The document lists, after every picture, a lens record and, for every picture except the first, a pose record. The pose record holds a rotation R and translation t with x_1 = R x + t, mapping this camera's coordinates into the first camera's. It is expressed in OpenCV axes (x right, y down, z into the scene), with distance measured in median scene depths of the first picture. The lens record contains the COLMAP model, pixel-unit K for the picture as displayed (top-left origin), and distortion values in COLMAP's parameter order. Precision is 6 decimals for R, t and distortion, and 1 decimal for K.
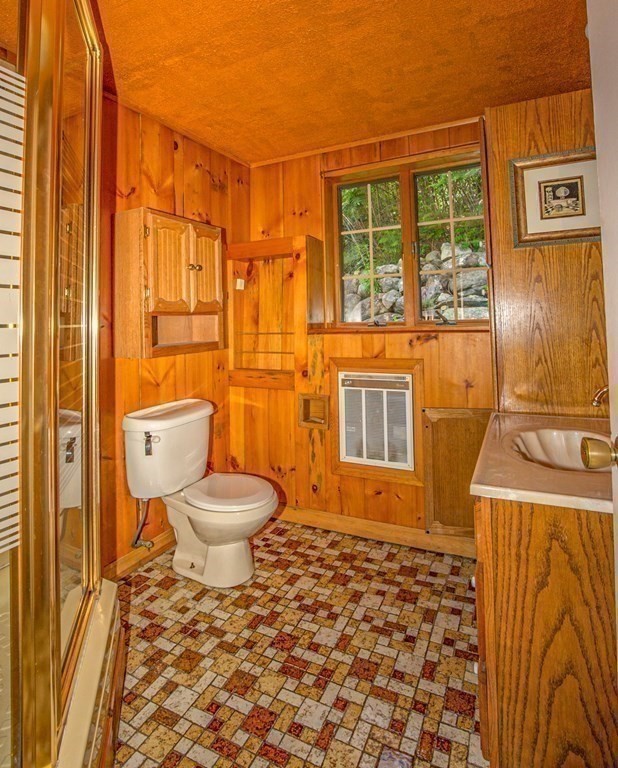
lens RADIAL K [[459.5, 0, 309.1], [0, 459.5, 383.9], [0, 0, 1]] dist [-0.037159, 0.003813]
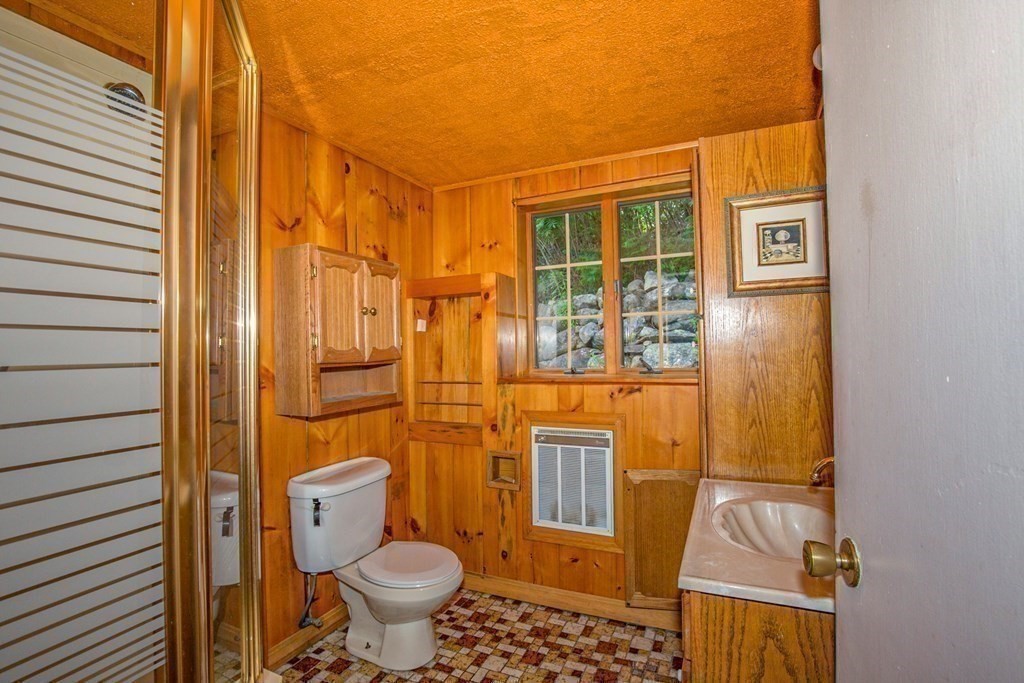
lens RADIAL K [[477.8, 0, 512.2], [0, 477.8, 341.3], [0, 0, 1]] dist [-0.038214, 0.008003]
pose [[0.999235, 0.004906, 0.038795, -0.011080], [-0.005518, 0.999862, 0.015684, -0.214223], [-0.038713, -0.015886, 0.999124, 0.075443]]
